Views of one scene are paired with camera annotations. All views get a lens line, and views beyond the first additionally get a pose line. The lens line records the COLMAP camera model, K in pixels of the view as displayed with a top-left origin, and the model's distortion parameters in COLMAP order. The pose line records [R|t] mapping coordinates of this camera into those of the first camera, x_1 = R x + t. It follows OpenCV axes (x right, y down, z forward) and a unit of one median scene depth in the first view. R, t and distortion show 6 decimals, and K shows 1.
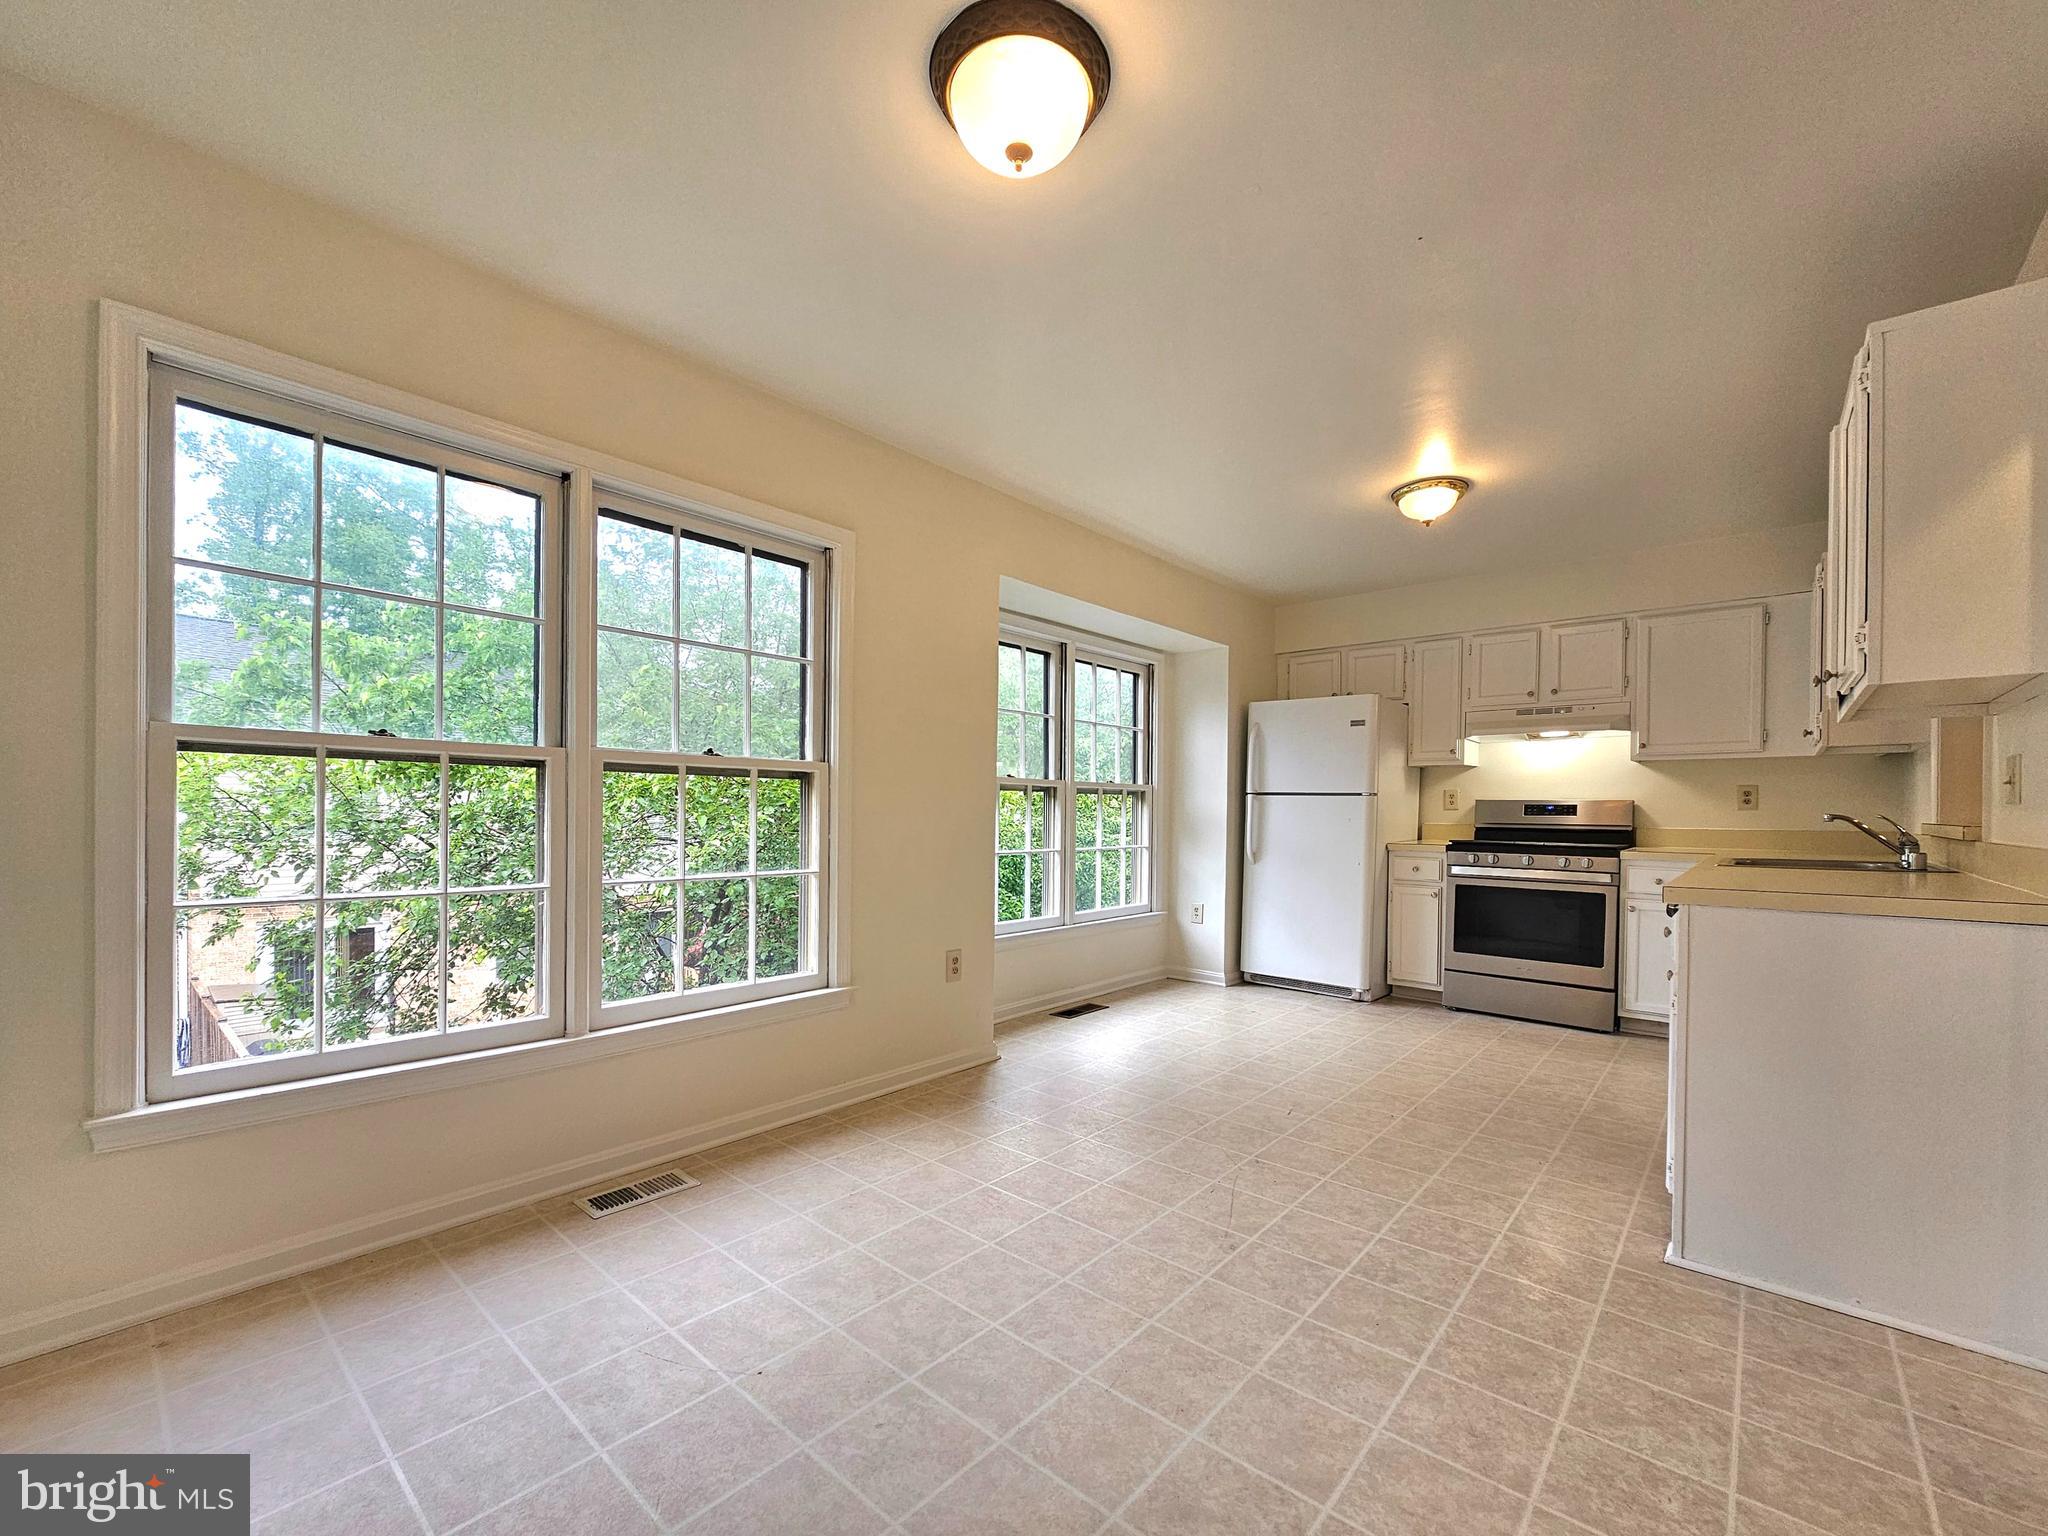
lens RADIAL K [[857.6, 0, 1020.5], [0, 857.6, 818.9], [0, 0, 1]] dist [0.000228, -0.000058]
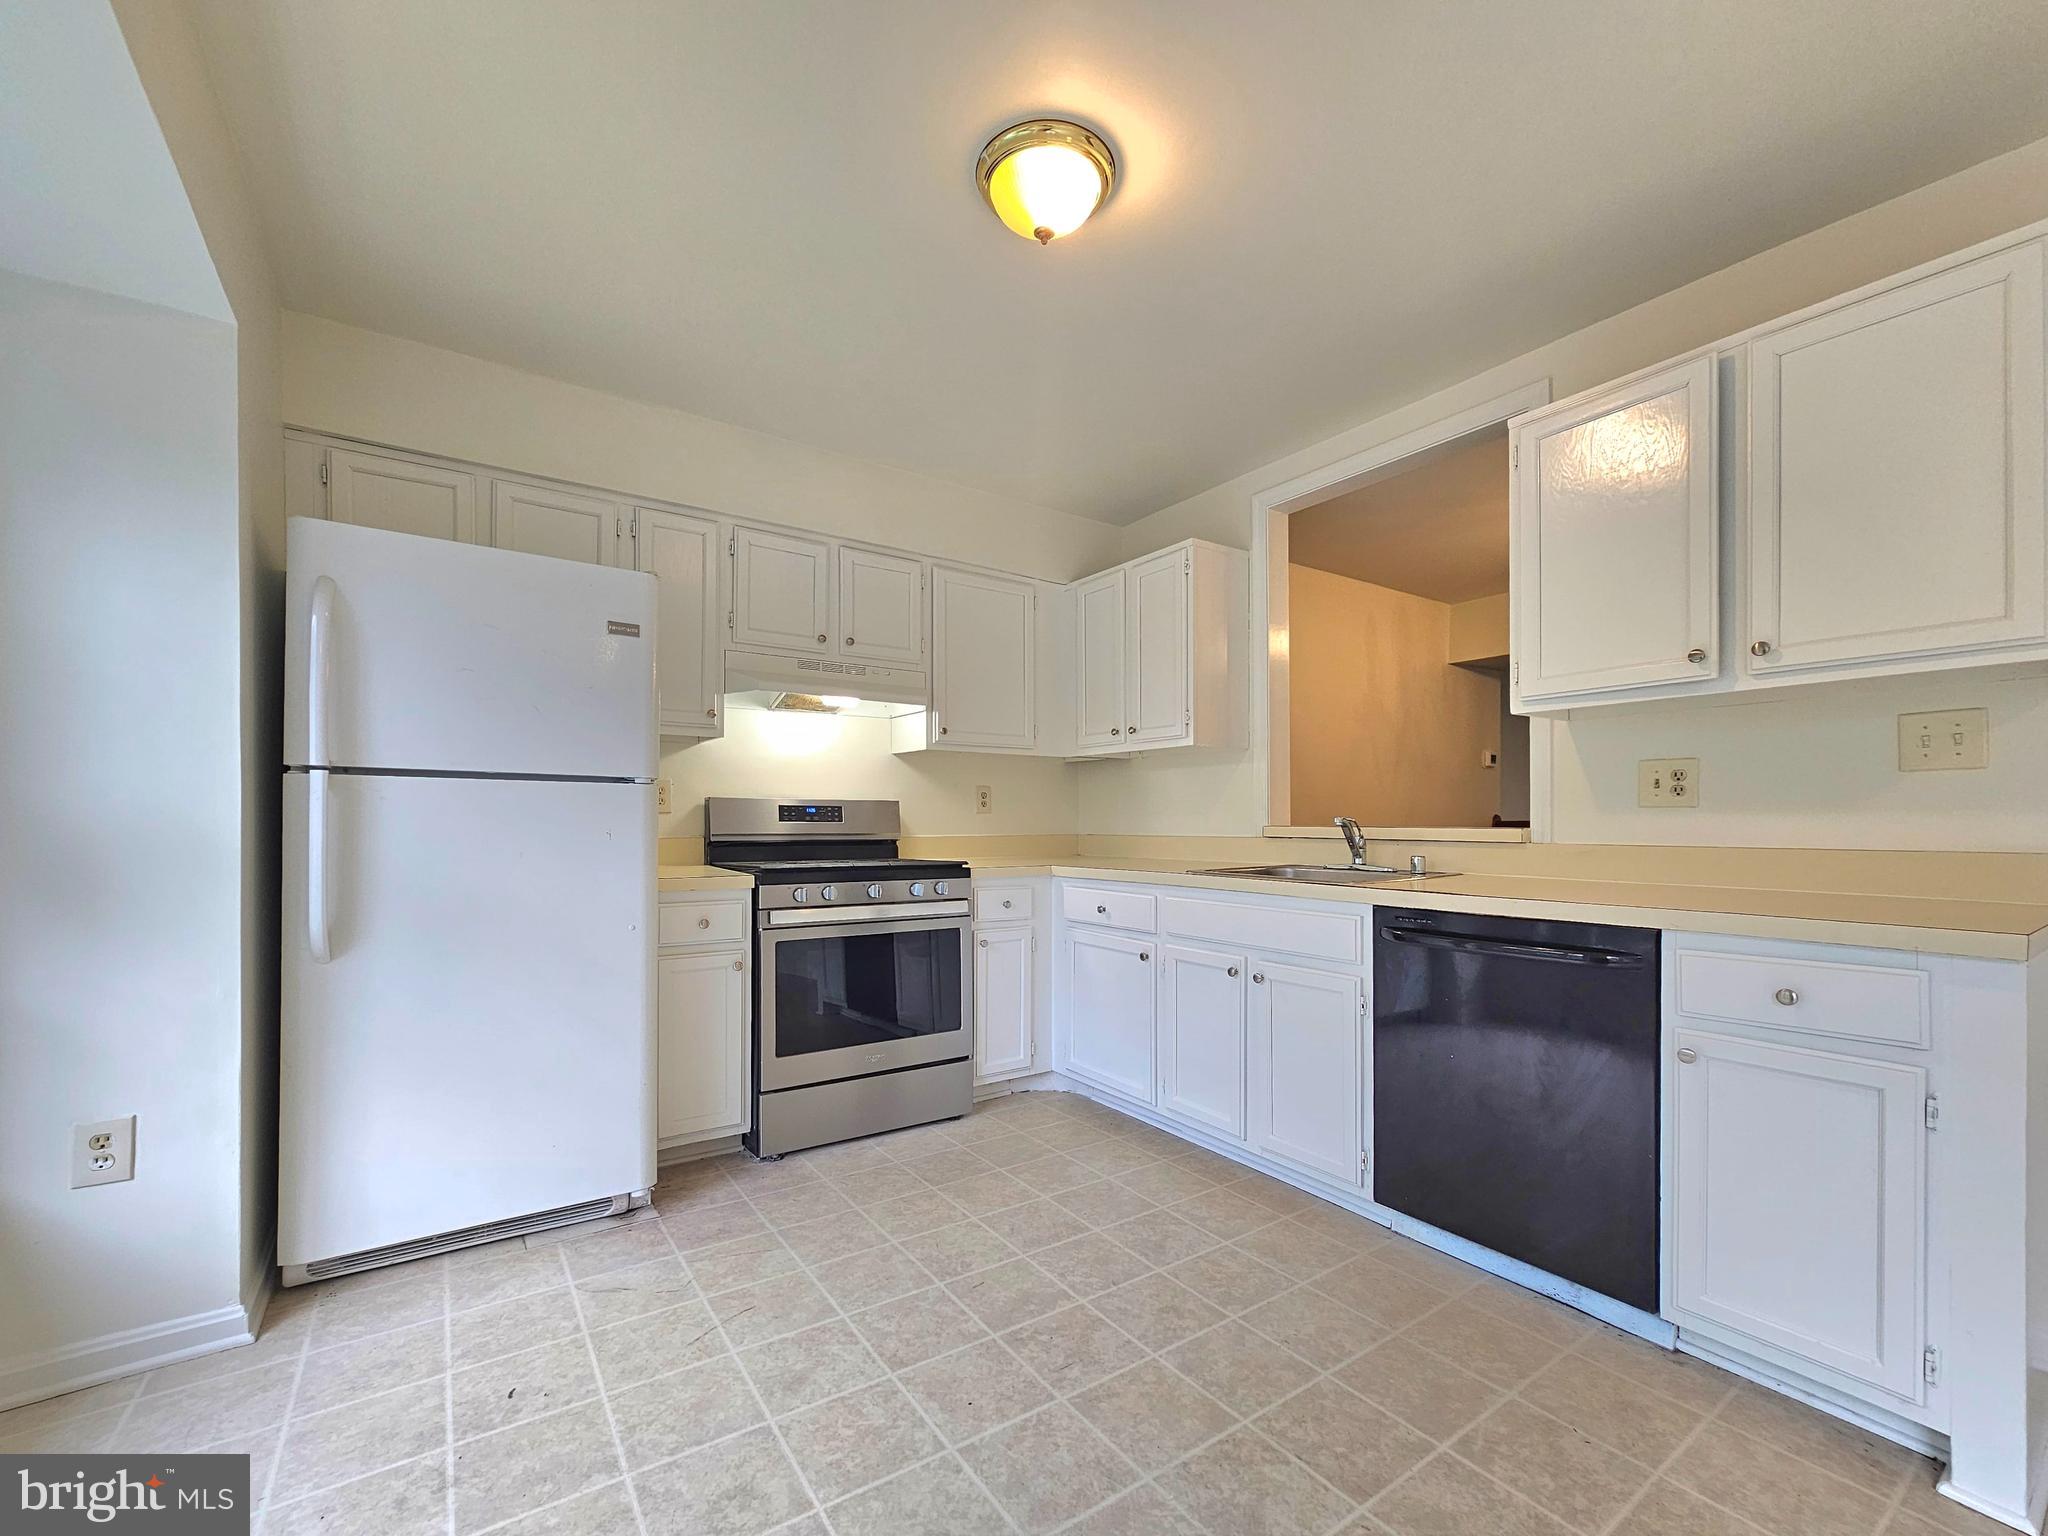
lens RADIAL K [[857.6, 0, 1020.5], [0, 857.6, 818.9], [0, 0, 1]] dist [0.000228, -0.000058]
pose [[0.235973, -0.006632, 0.971737, -0.017218], [0.008194, 0.999955, 0.004835, -0.008791], [-0.971725, 0.006822, 0.236017, 0.764728]]
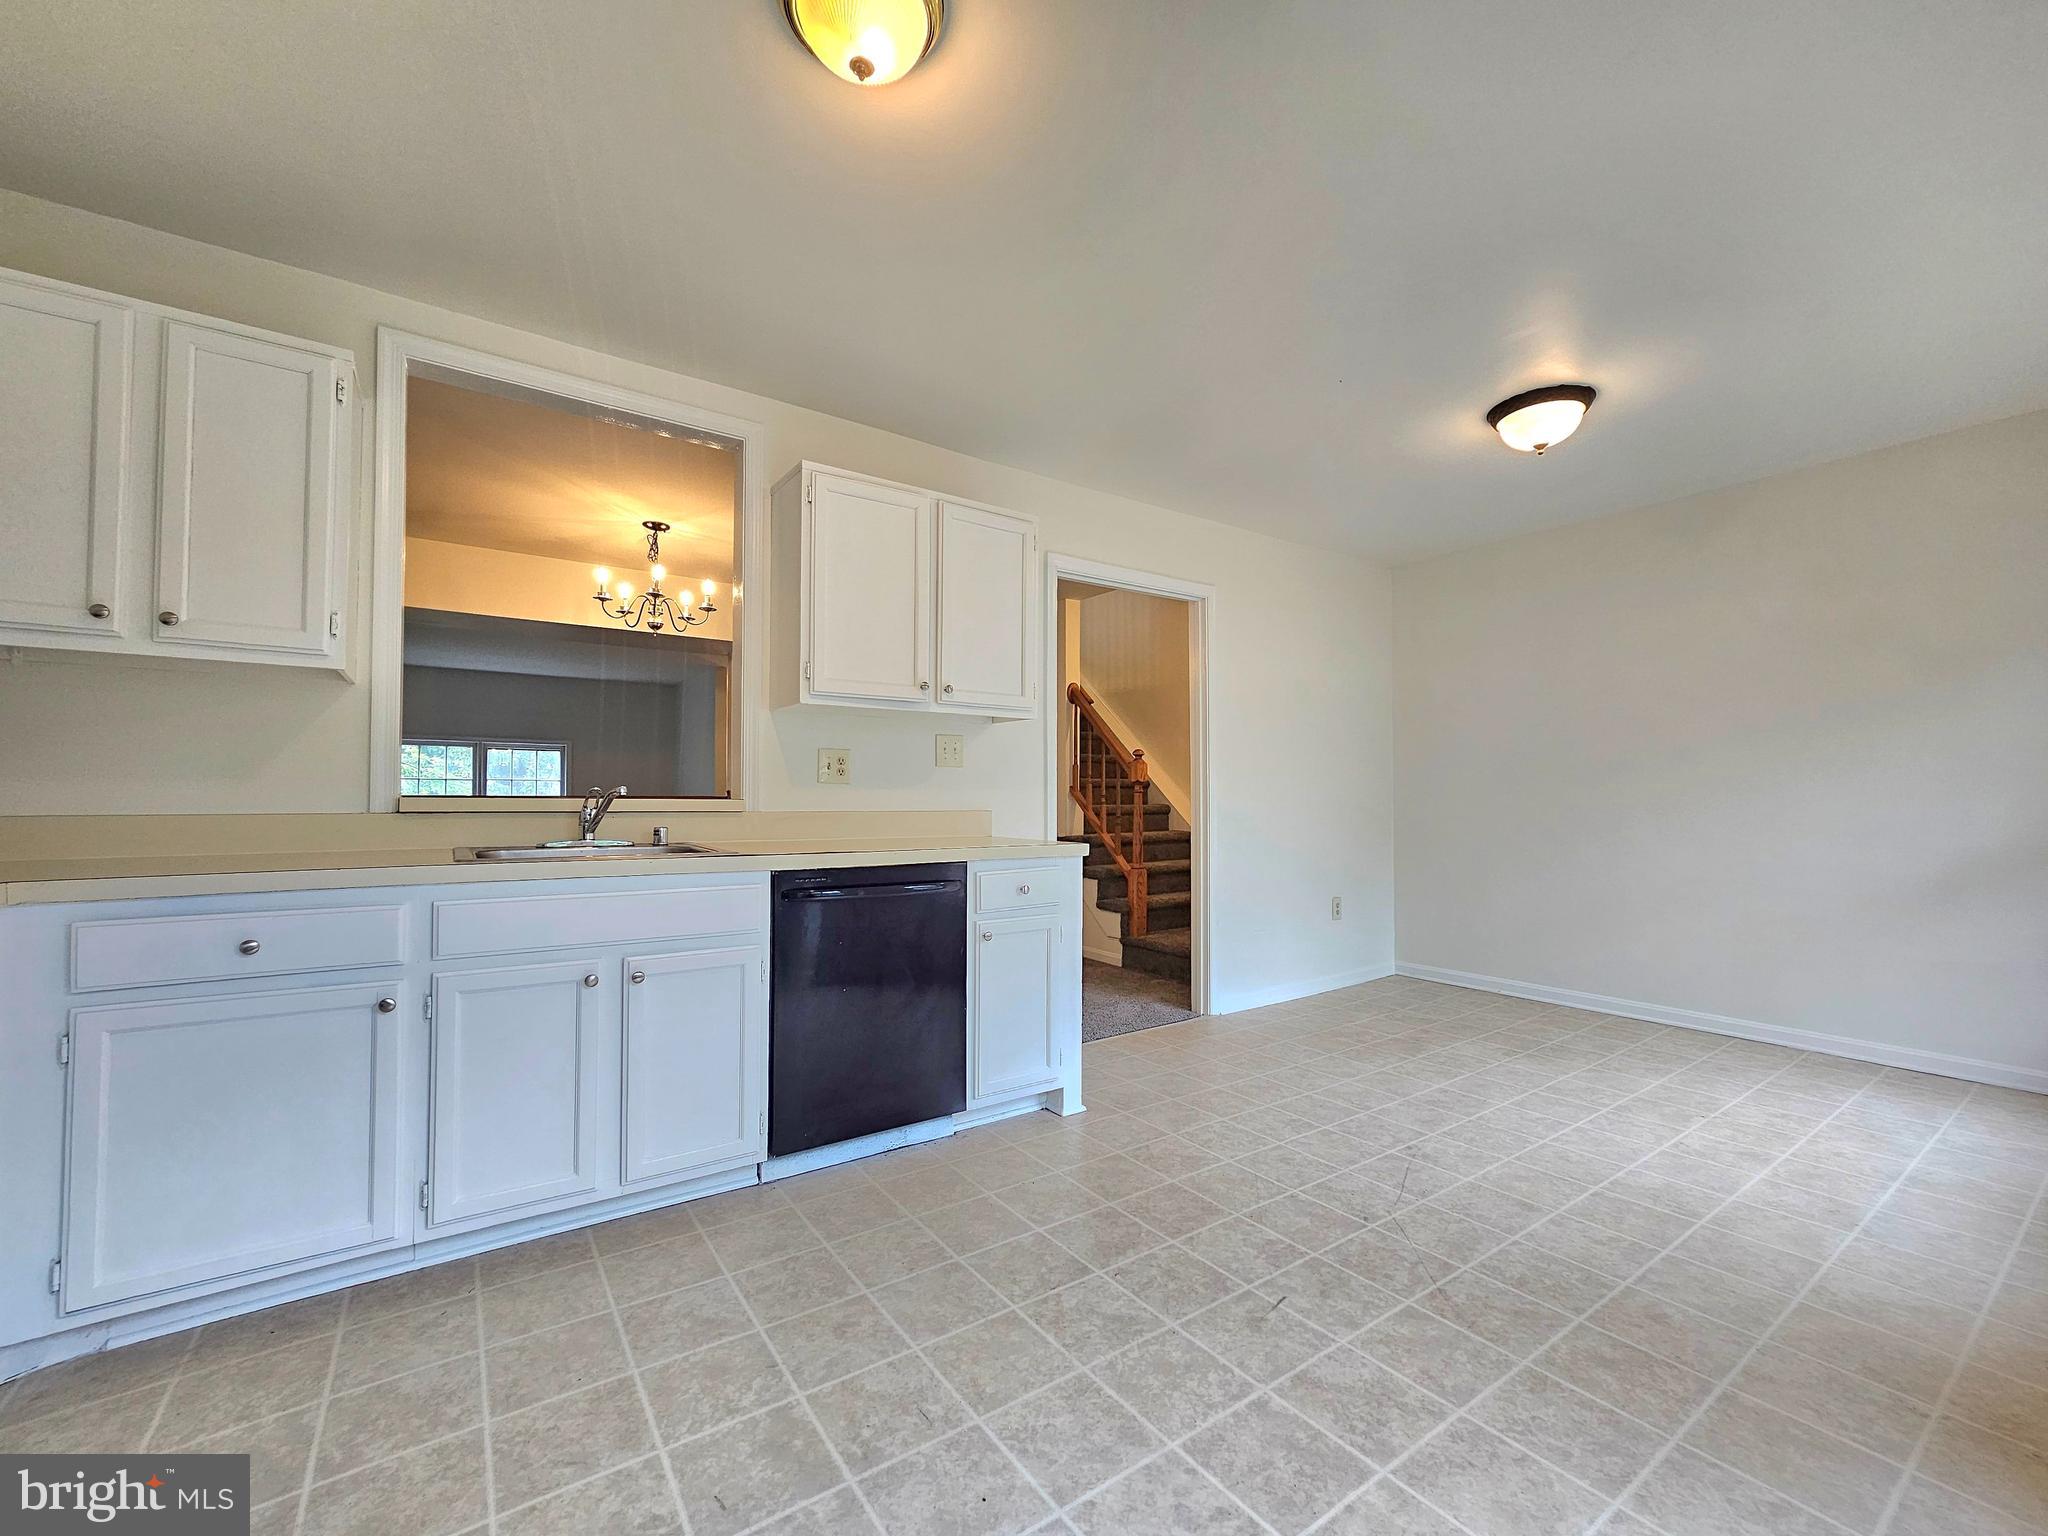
lens RADIAL K [[857.2, 0, 1048.7], [0, 857.2, 778.8], [0, 0, 1]] dist [0.000972, 0.000308]
pose [[-0.978605, -0.004375, 0.205700, 0.253908], [-0.008352, 0.999795, -0.018467, -0.002397], [-0.205577, -0.019790, -0.978441, 1.171943]]
